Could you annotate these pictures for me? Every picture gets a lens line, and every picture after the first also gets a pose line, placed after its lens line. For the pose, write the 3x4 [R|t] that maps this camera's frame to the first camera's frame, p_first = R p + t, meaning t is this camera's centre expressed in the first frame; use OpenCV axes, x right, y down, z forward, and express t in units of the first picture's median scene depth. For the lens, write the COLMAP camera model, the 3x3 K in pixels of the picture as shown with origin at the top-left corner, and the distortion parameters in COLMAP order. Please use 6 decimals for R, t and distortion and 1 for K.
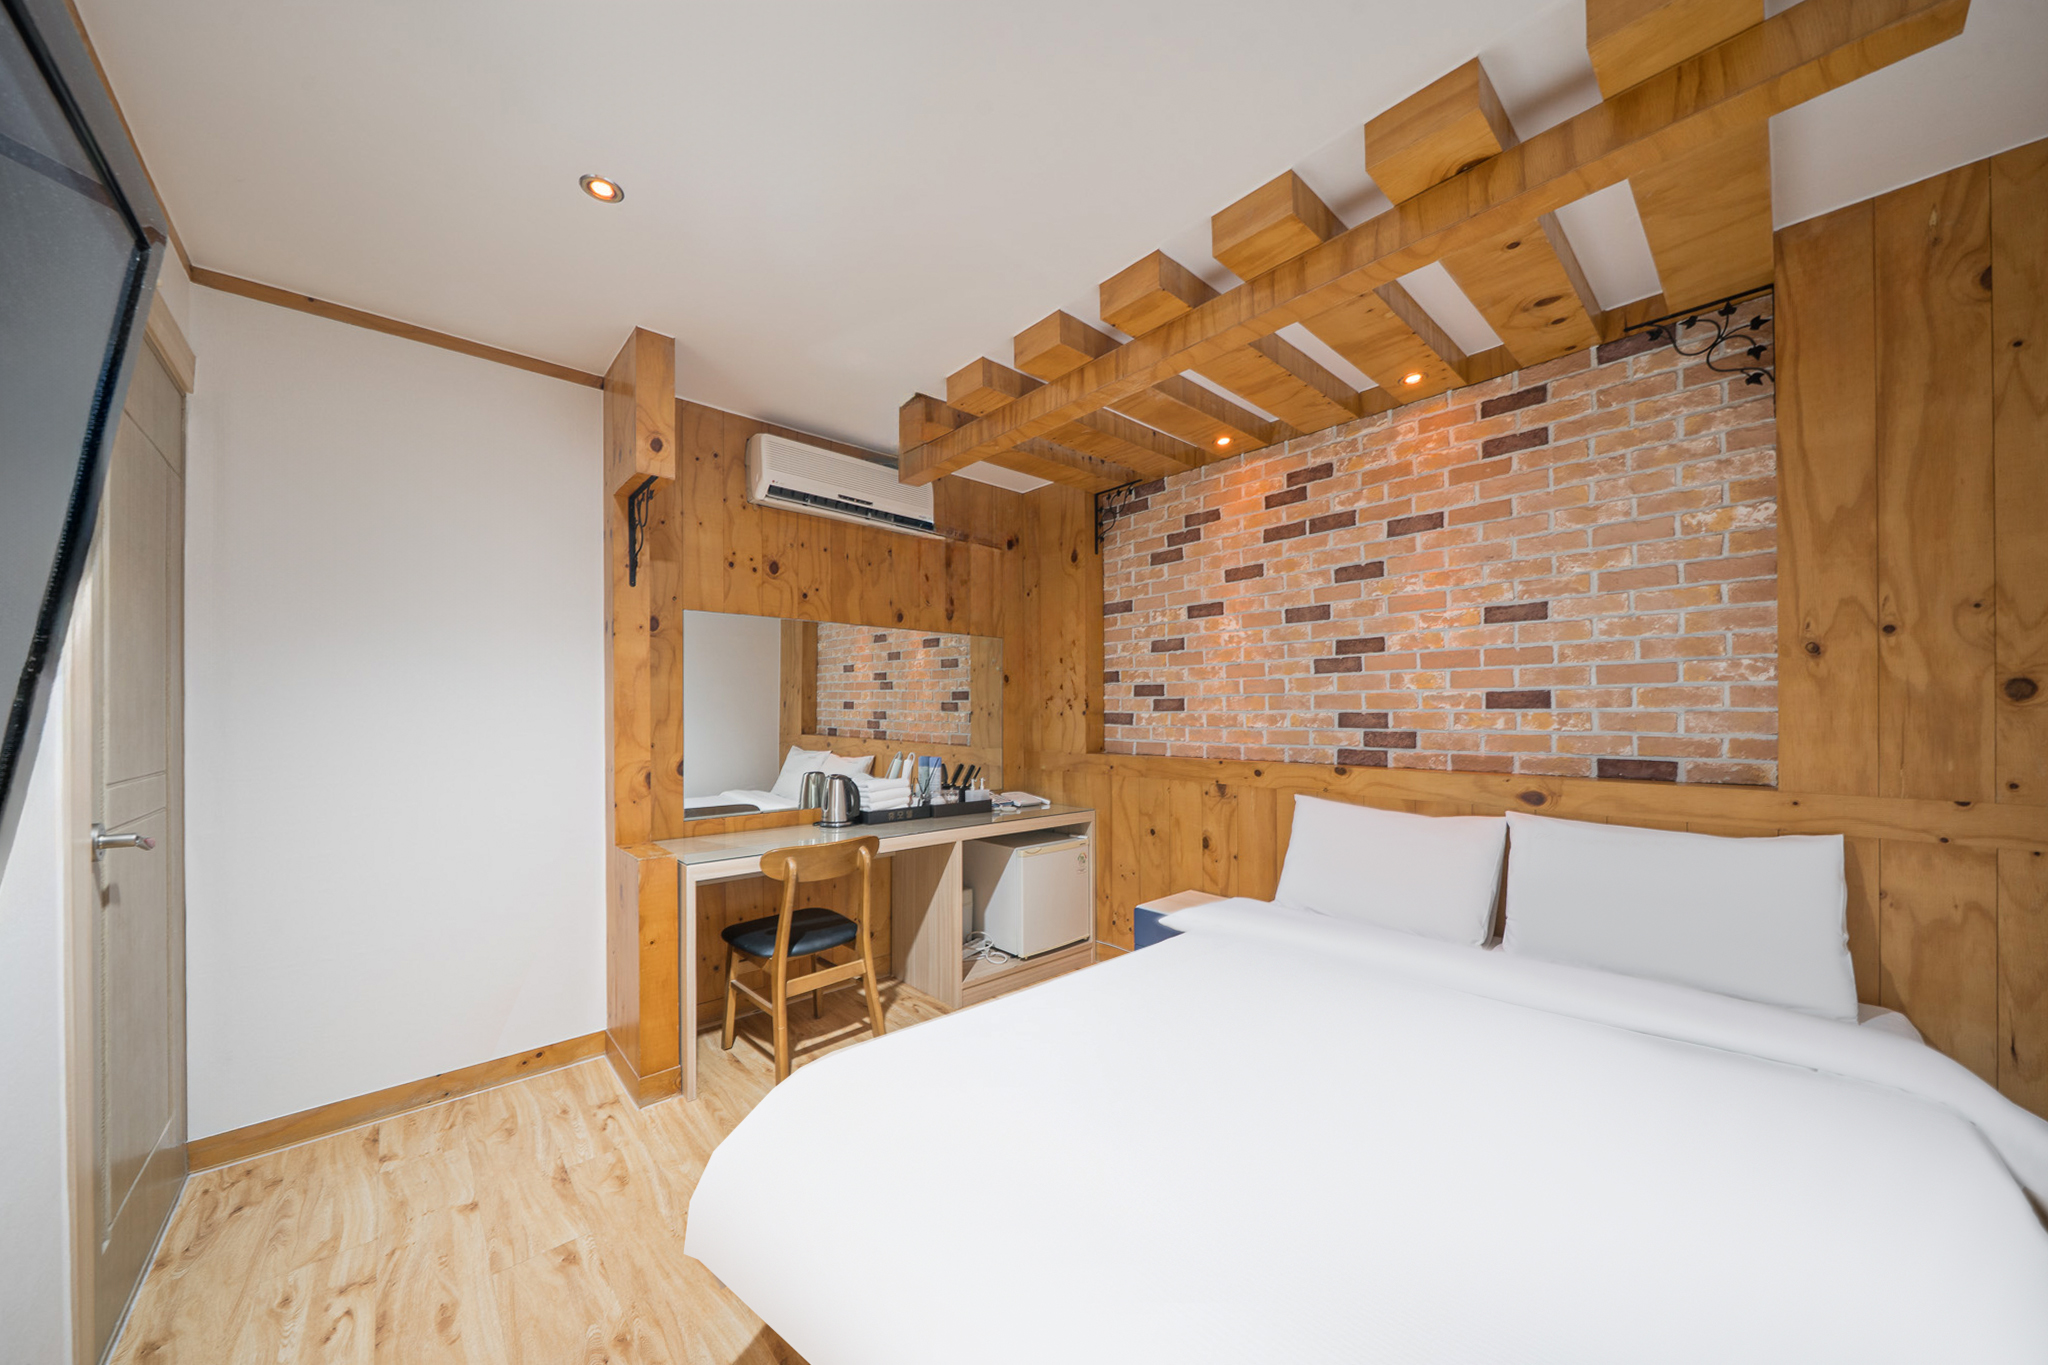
lens RADIAL K [[694.6, 0, 1001.6], [0, 694.6, 714.4], [0, 0, 1]] dist [-0.005187, -0.000615]
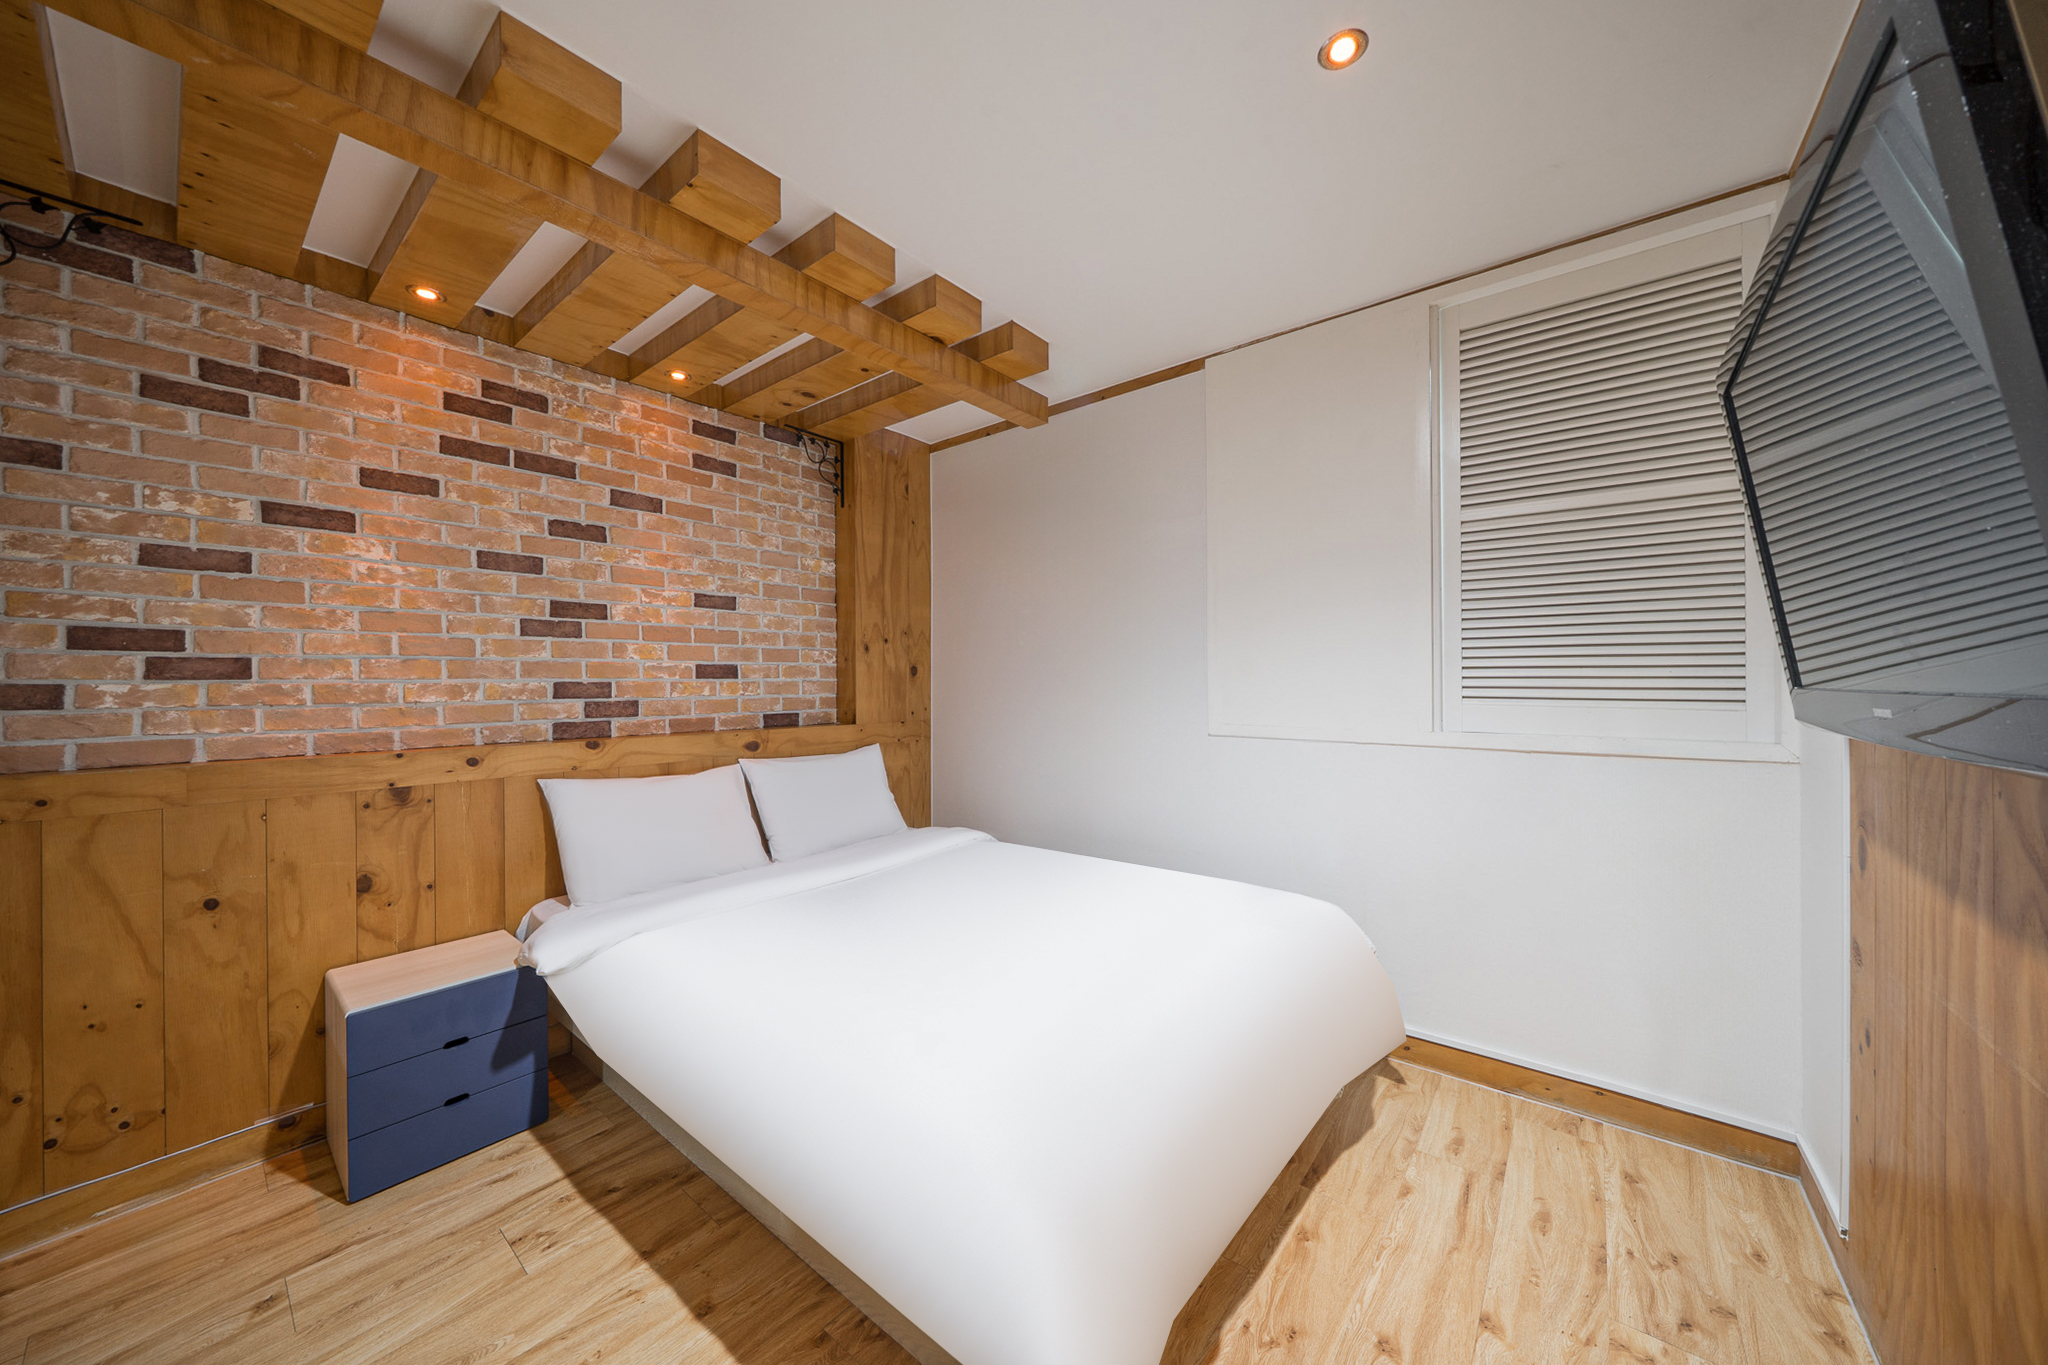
lens RADIAL K [[694.6, 0, 1024.1], [0, 694.6, 681.7], [0, 0, 1]] dist [-0.005187, -0.000615]
pose [[-0.164428, 0.003899, 0.986381, -0.515597], [0.008749, 0.999959, -0.002495, 0.004431], [-0.986350, 0.008219, -0.164455, 0.583332]]
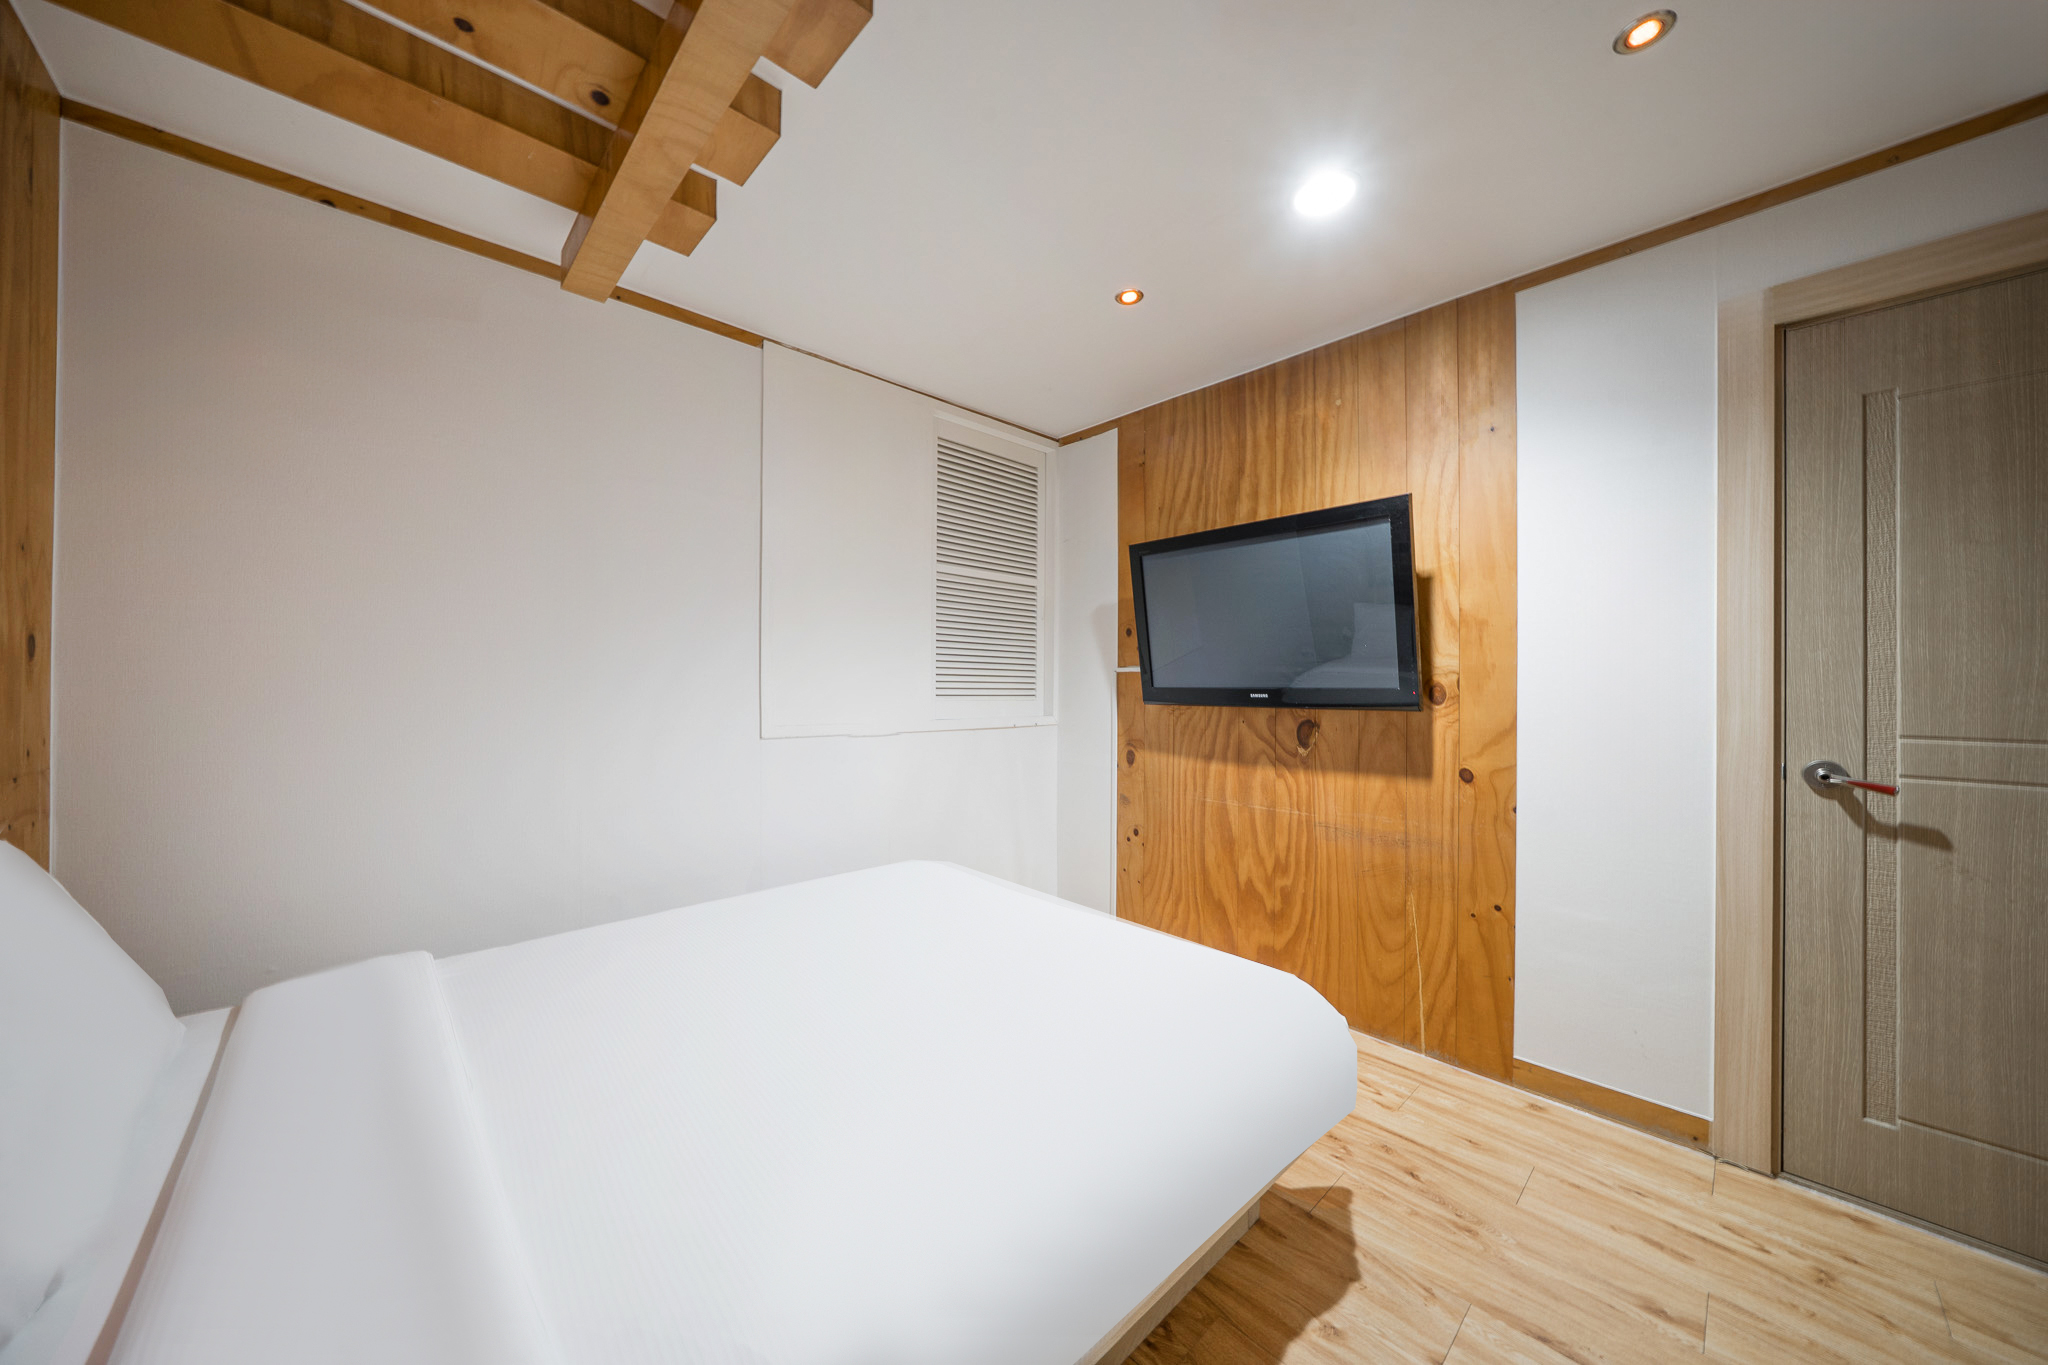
lens RADIAL K [[694.6, 0, 1016.3], [0, 694.6, 682.4], [0, 0, 1]] dist [-0.005187, -0.000615]
pose [[-0.999719, 0.002070, -0.023611, 0.112024], [0.002089, 0.999998, -0.000771, 0.004801], [0.023610, -0.000820, -0.999721, 1.107151]]
